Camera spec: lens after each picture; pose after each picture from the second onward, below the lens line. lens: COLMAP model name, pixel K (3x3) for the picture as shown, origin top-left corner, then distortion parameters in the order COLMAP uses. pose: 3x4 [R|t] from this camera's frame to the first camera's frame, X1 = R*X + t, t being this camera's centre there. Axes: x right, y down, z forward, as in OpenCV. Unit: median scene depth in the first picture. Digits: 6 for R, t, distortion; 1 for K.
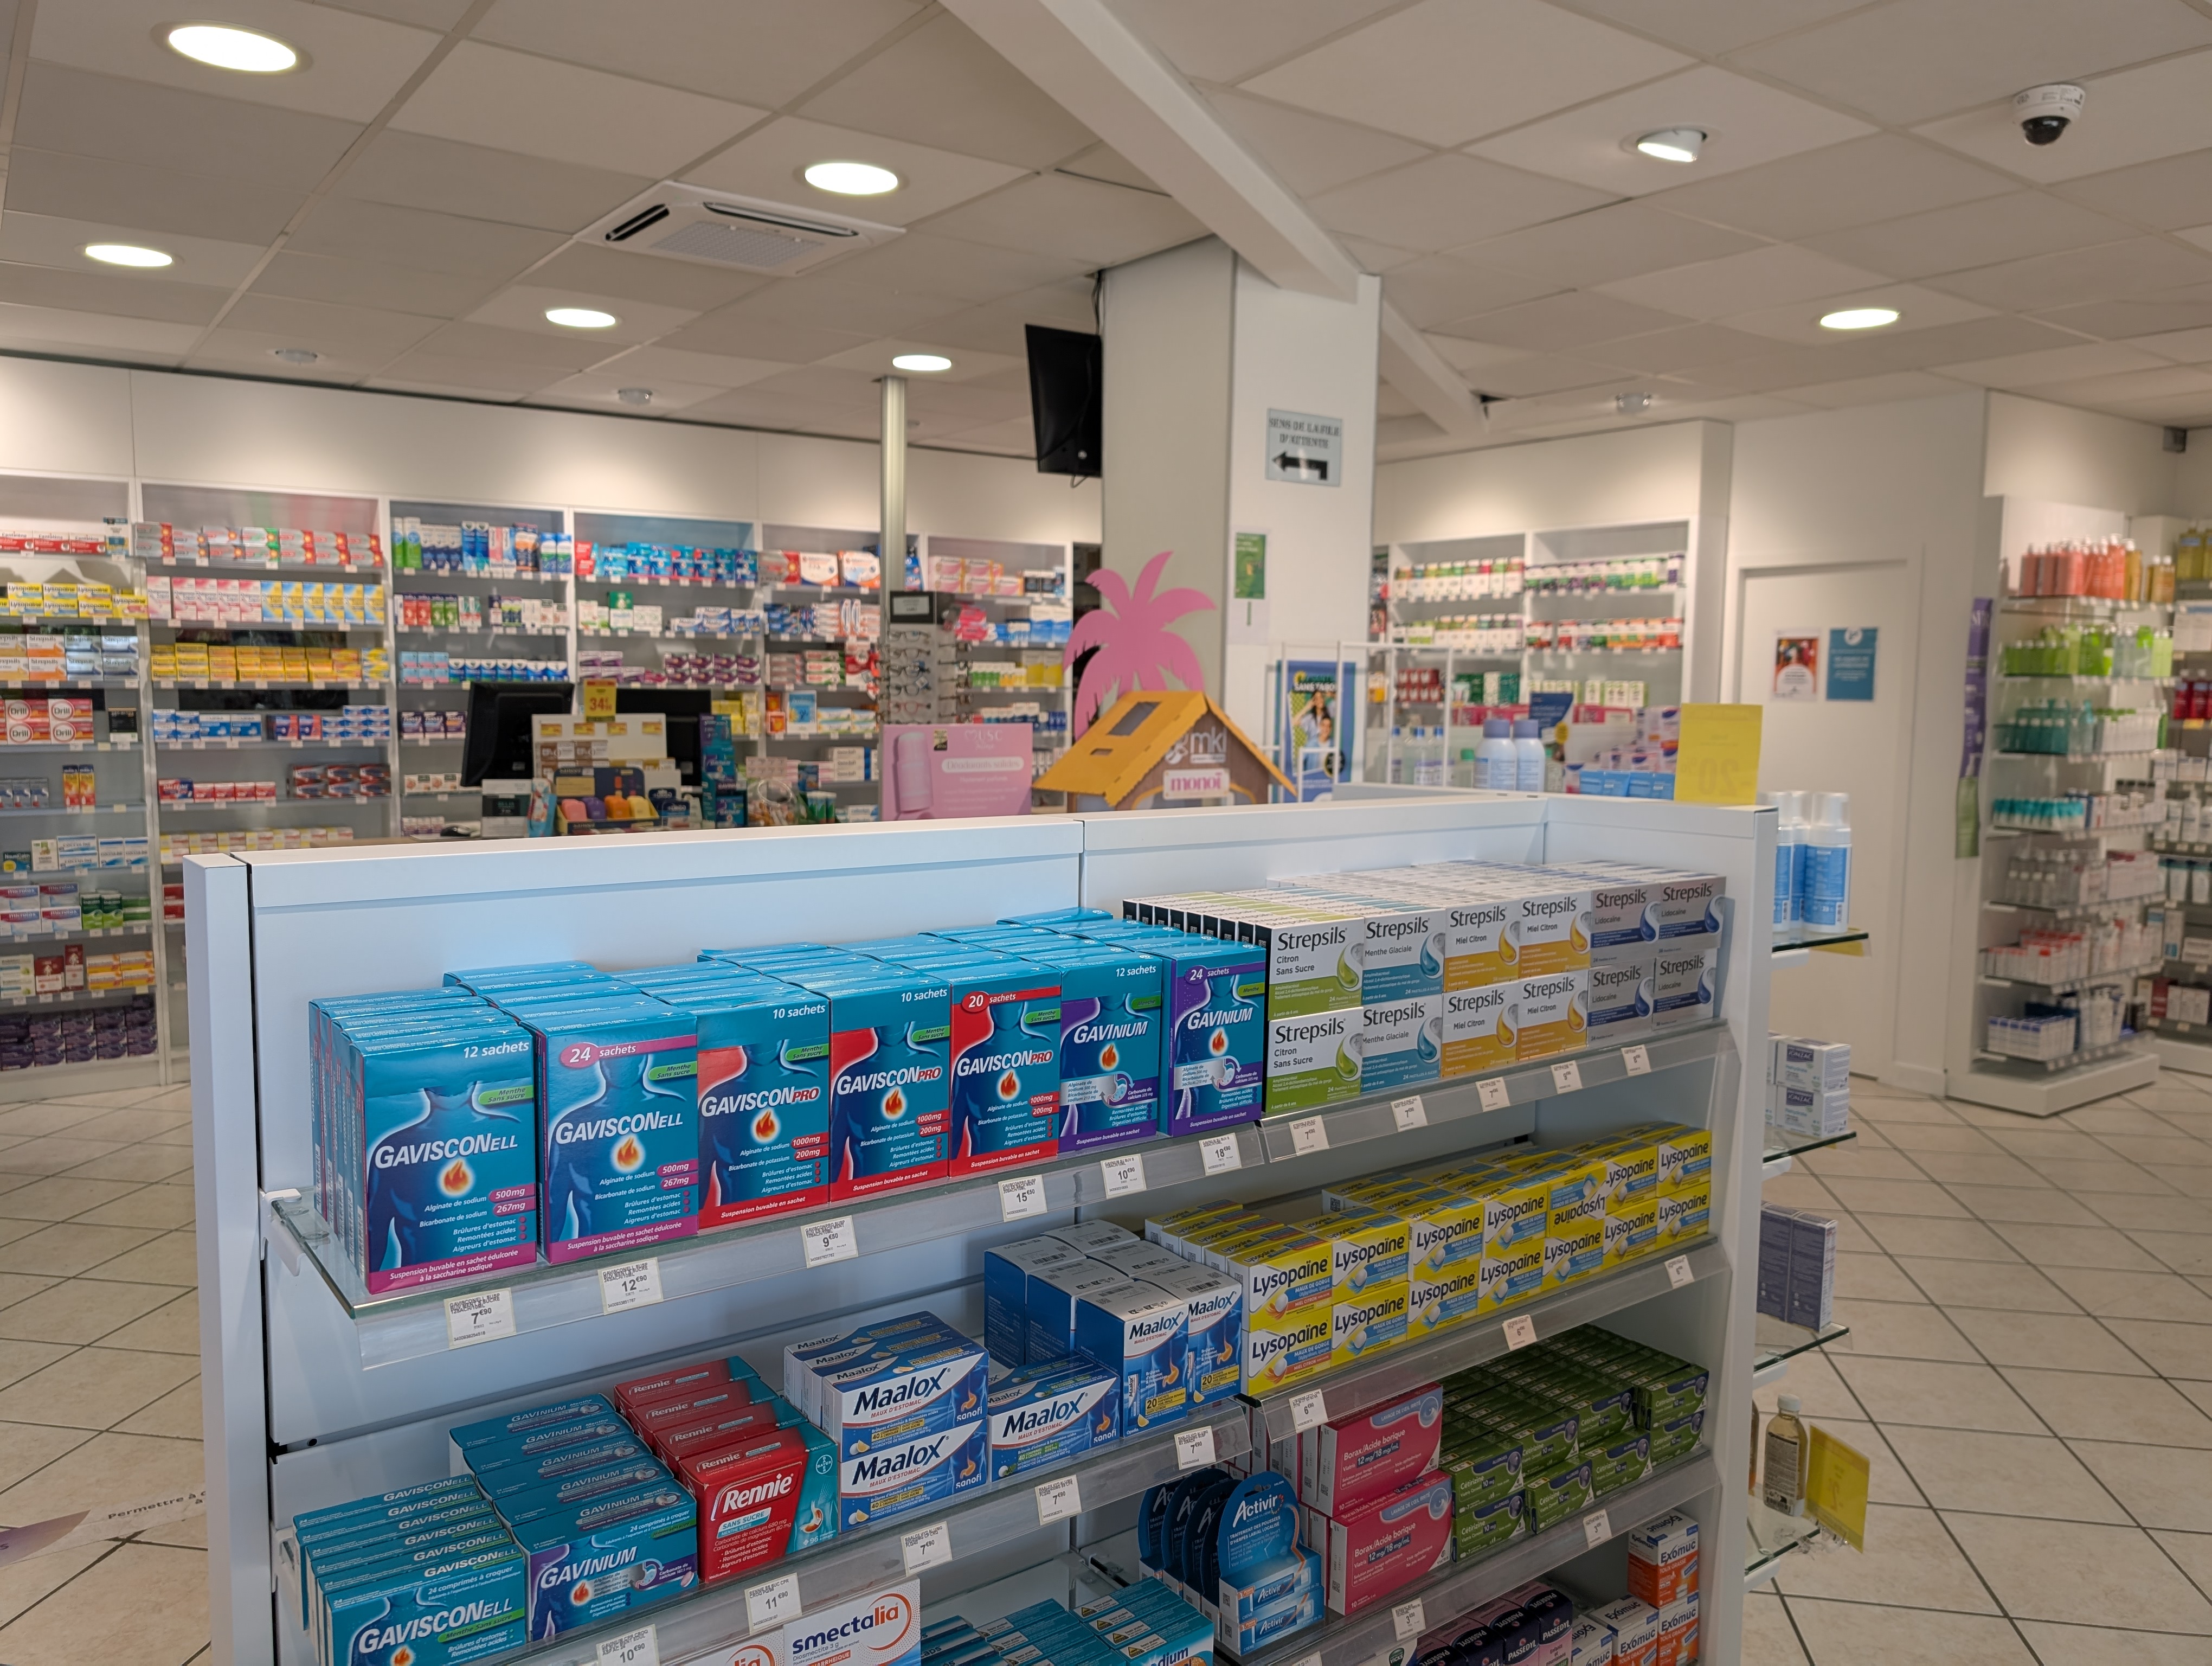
lens RADIAL K [[1593.1, 0, 1098.4], [0, 1593.1, 832.2], [0, 0, 1]] dist [0.031220, -0.003566]
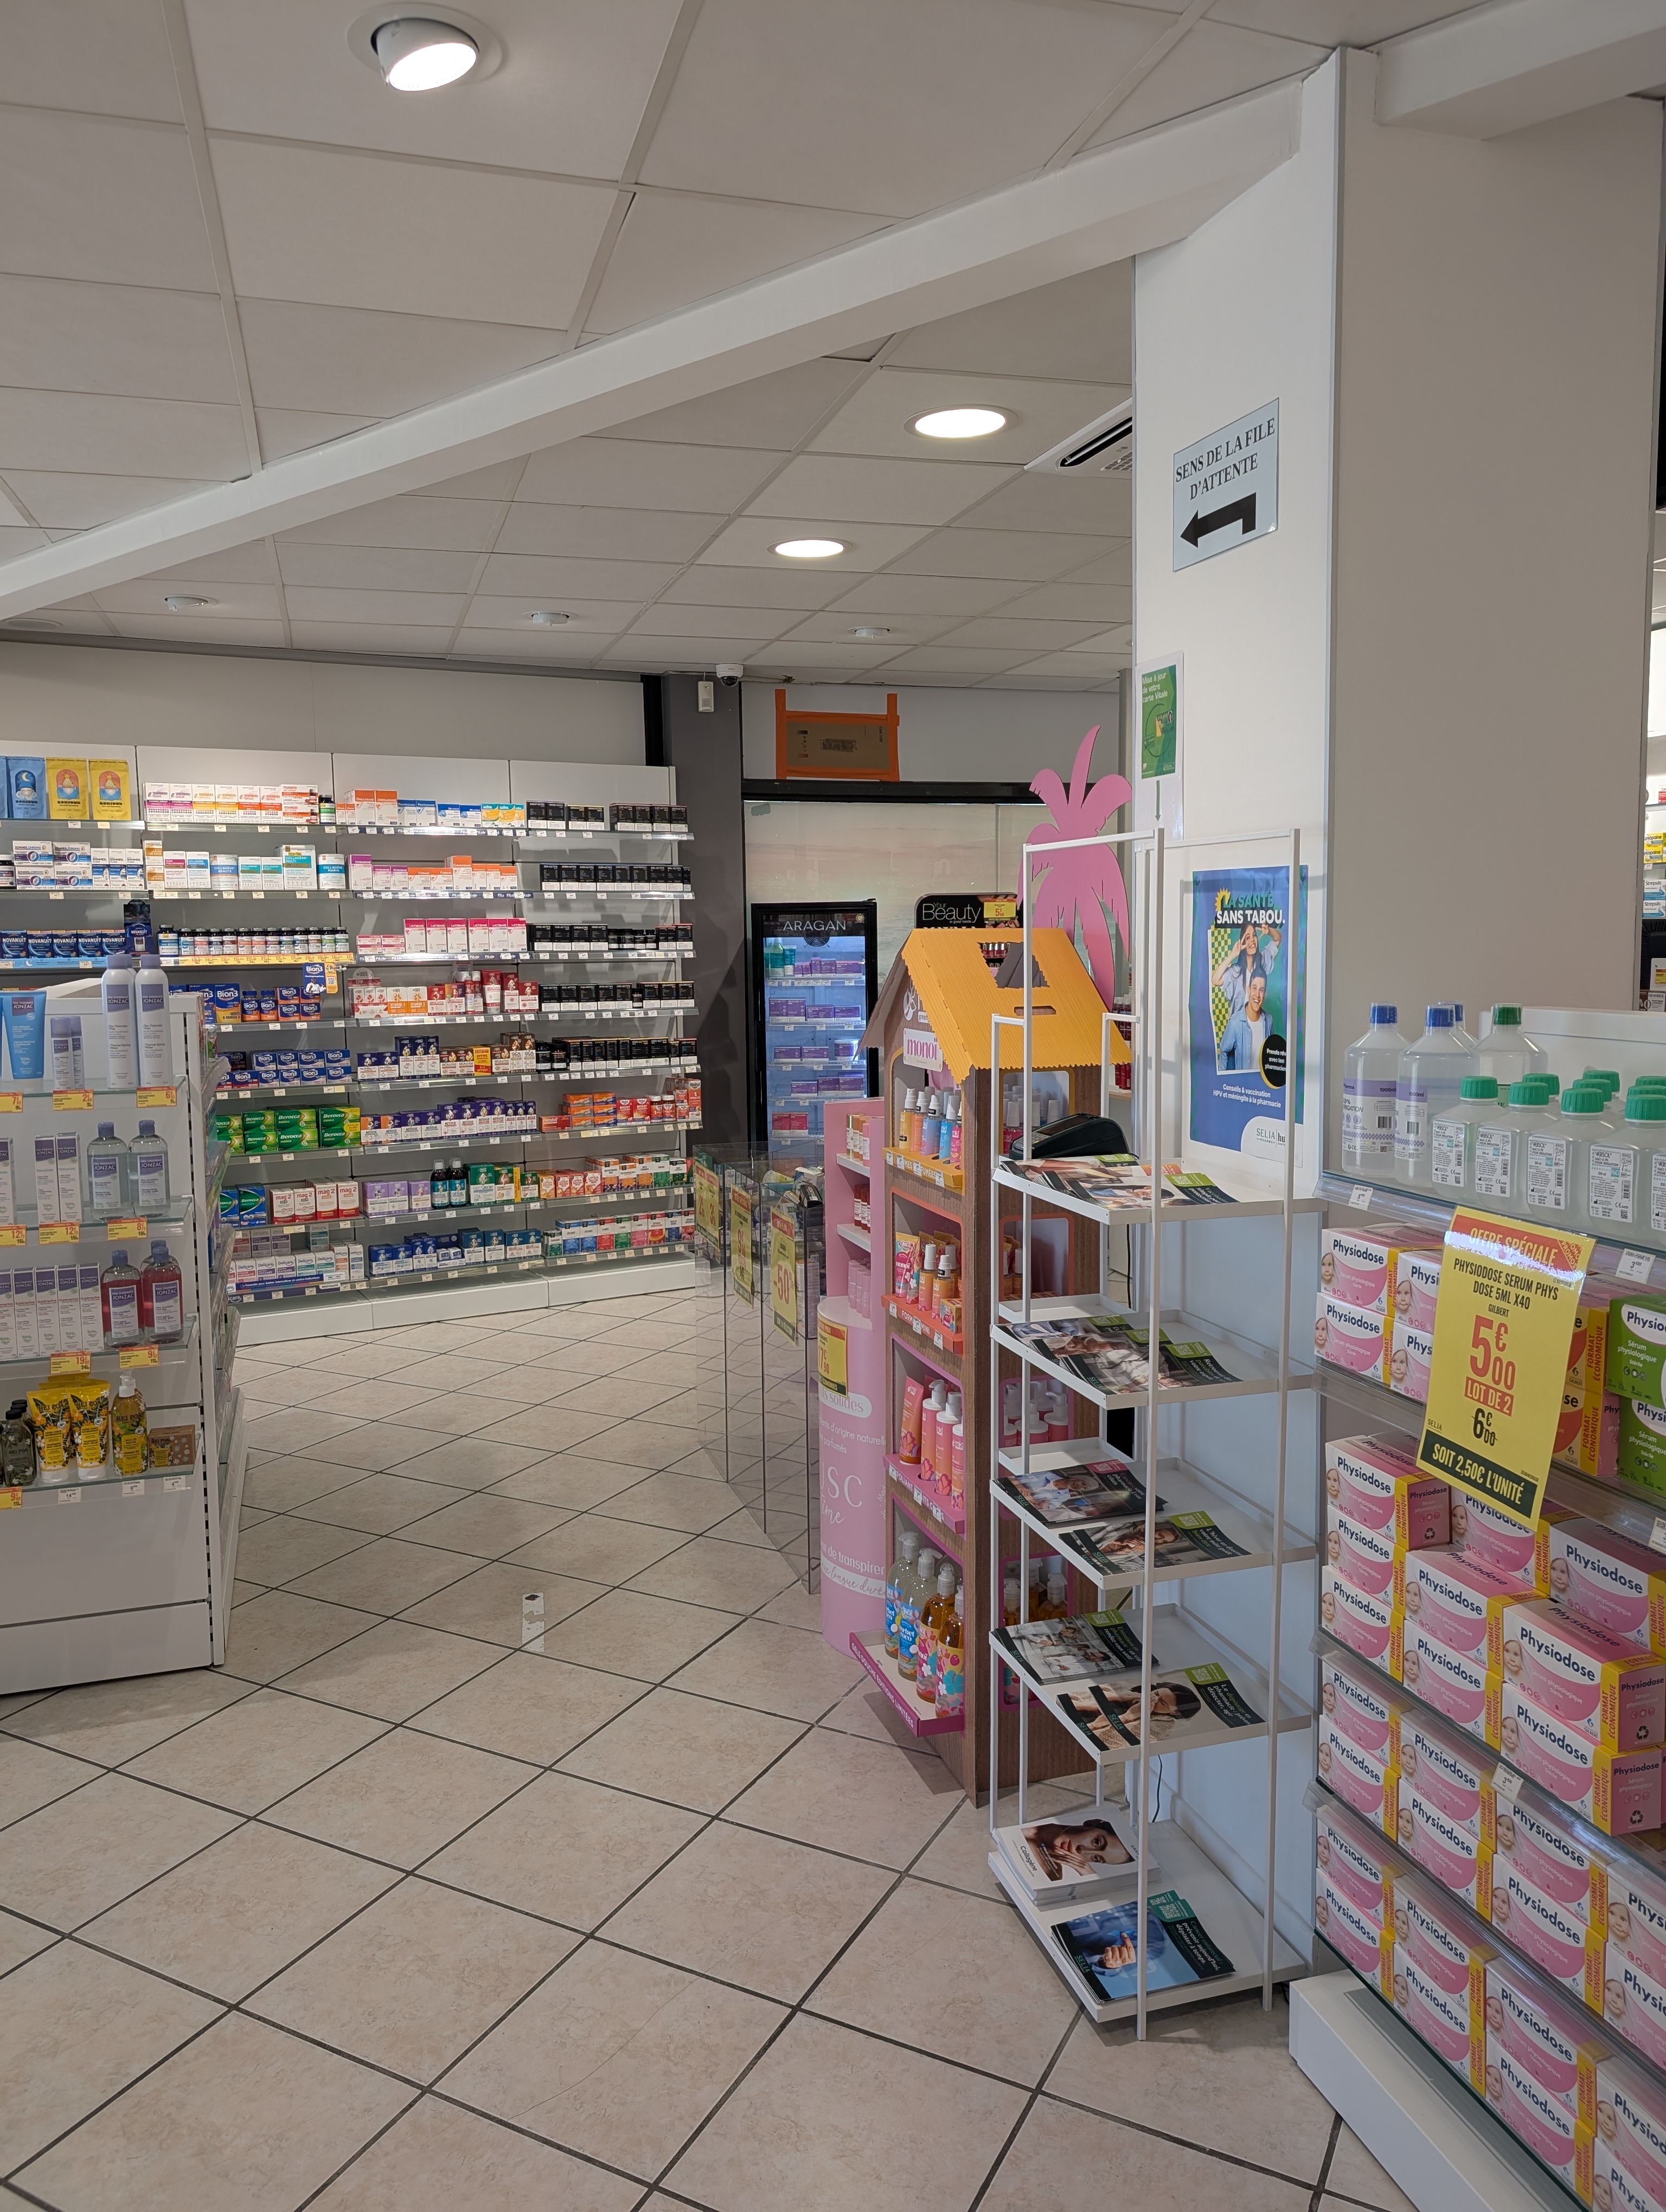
lens RADIAL K [[1593.1, 0, 832.4], [0, 1593.1, 1091.2], [0, 0, 1]] dist [0.031220, -0.003566]
pose [[-0.314485, 0.089718, -0.945013, 0.690663], [-0.087924, 0.988491, 0.123105, -0.085140], [0.945182, 0.121804, -0.302977, 1.019368]]
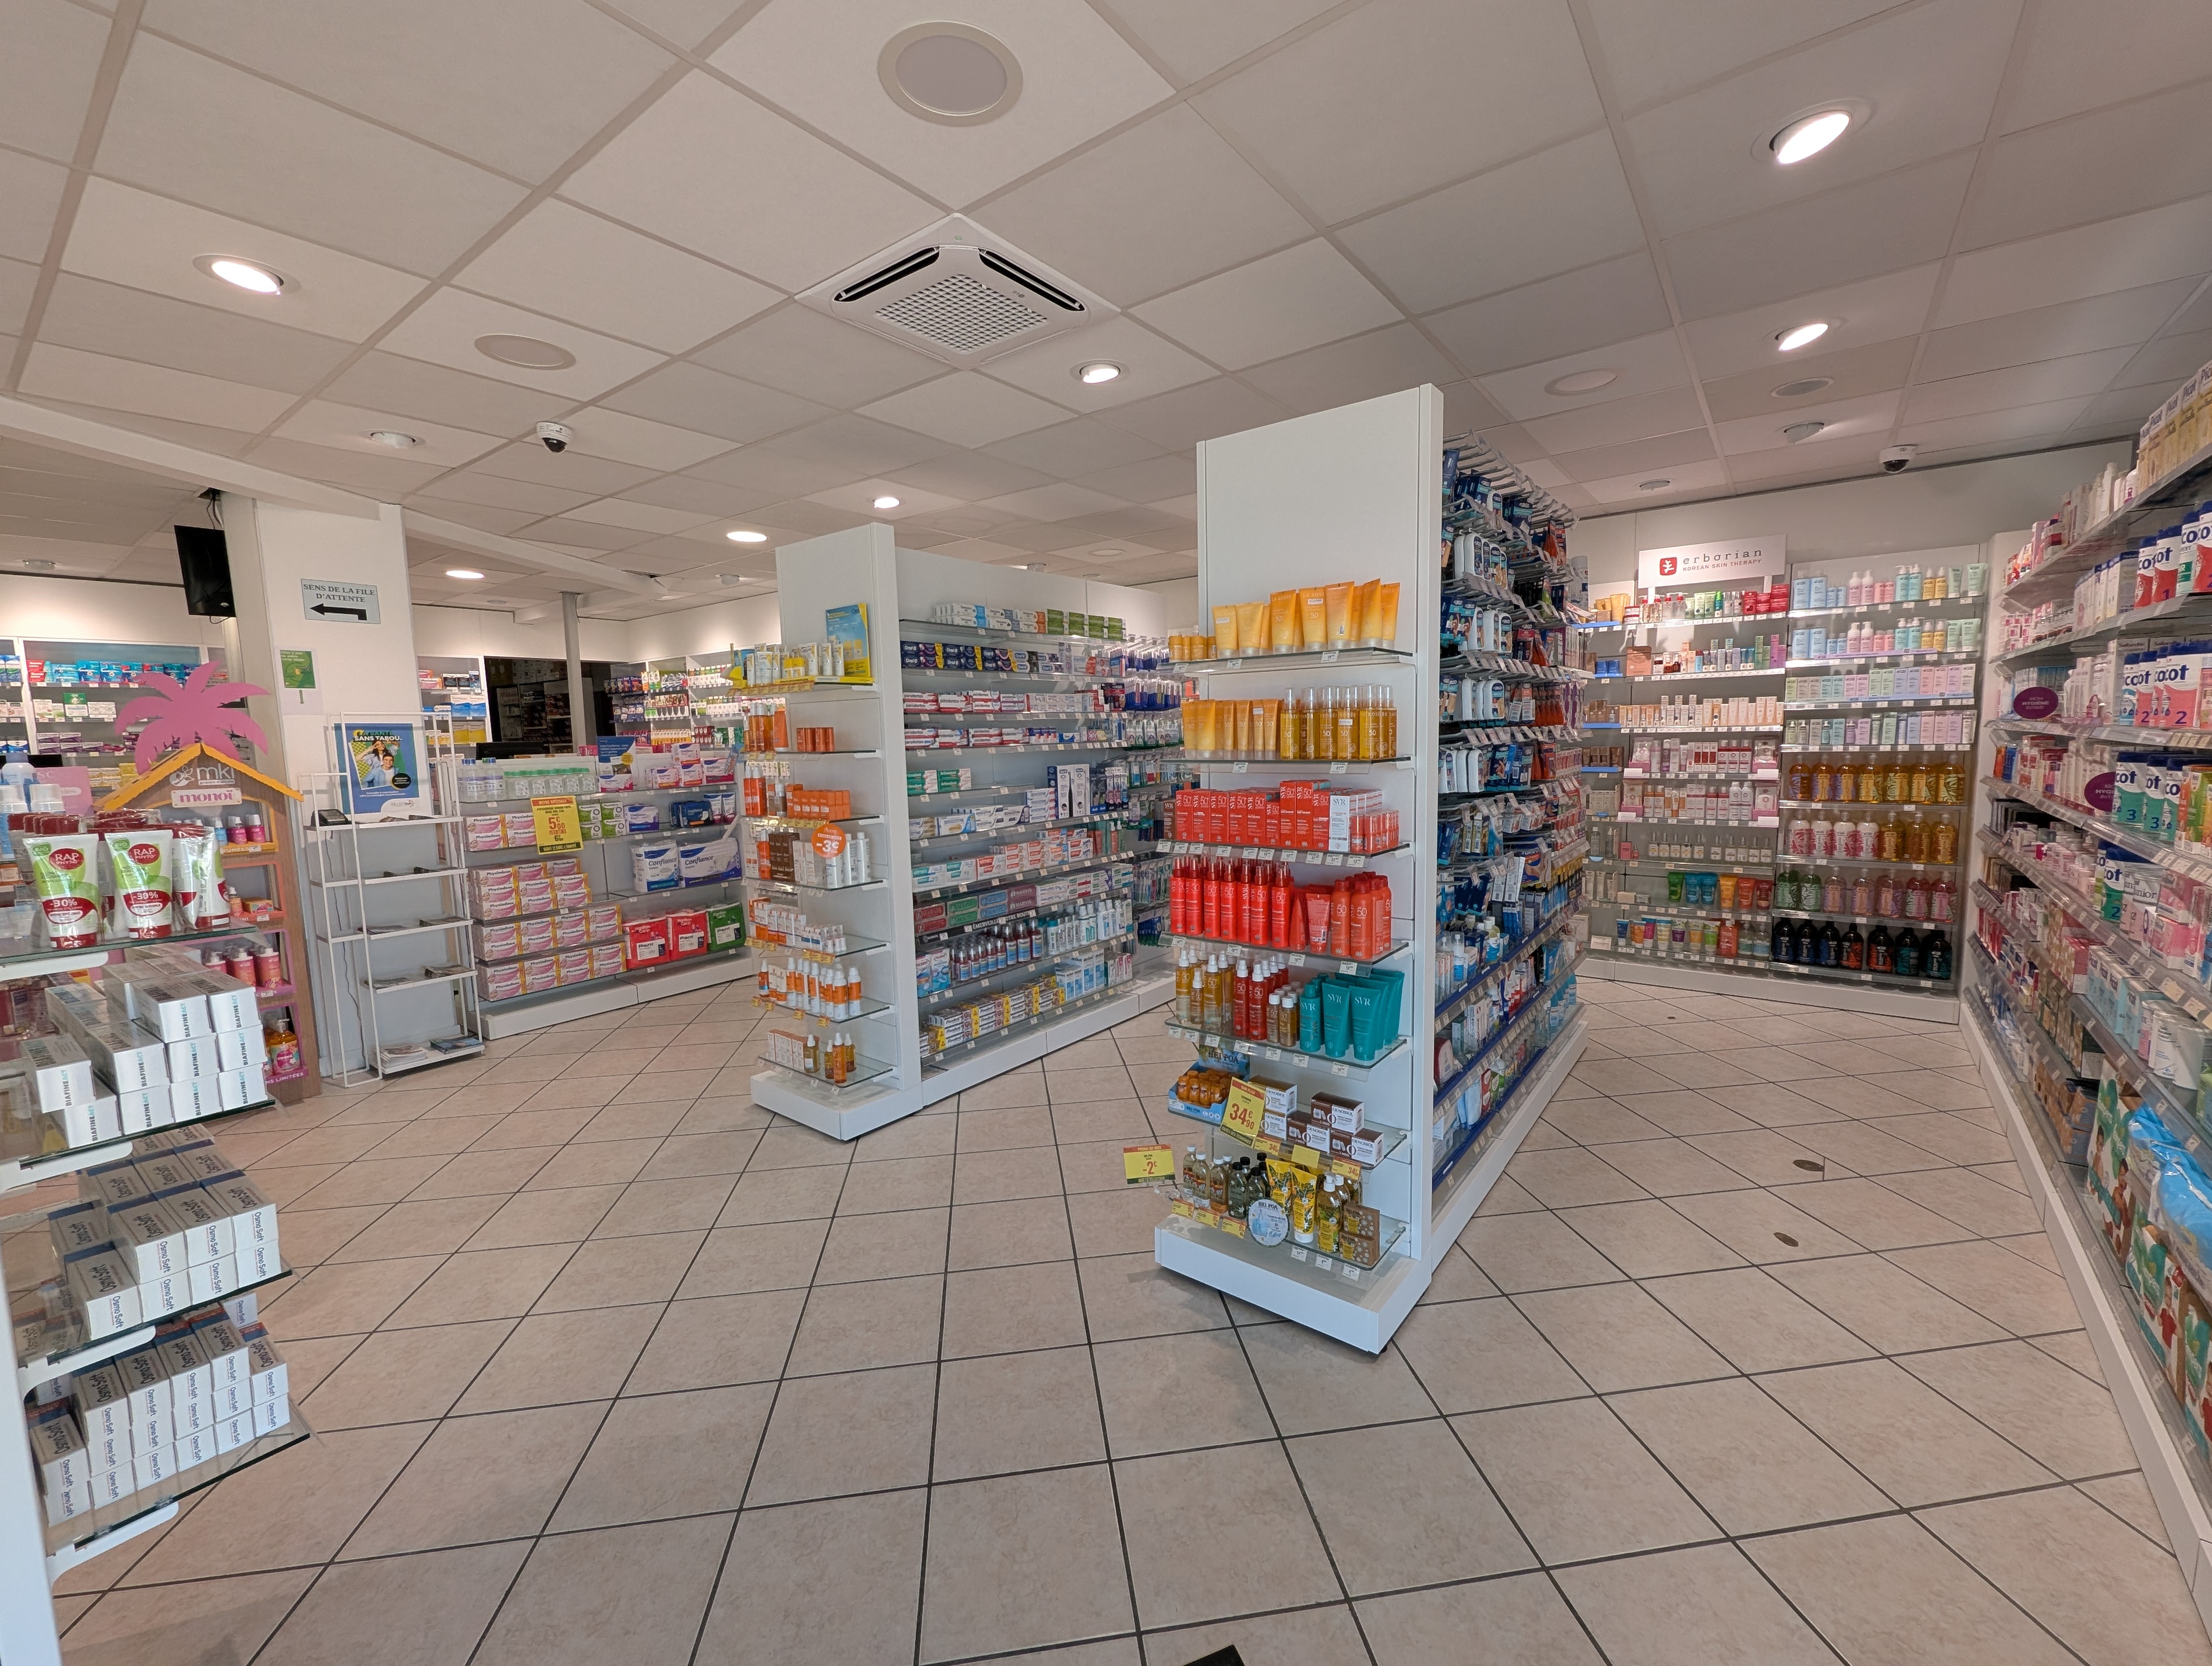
lens RADIAL K [[914.3, 0, 1118.4], [0, 914.3, 828.9], [0, 0, 1]] dist [0.001049, -0.000237]
pose [[0.953605, -0.066156, 0.293702, 0.601090], [0.063632, 0.997808, 0.018153, 0.041148], [-0.294259, 0.001378, 0.955725, -0.195421]]
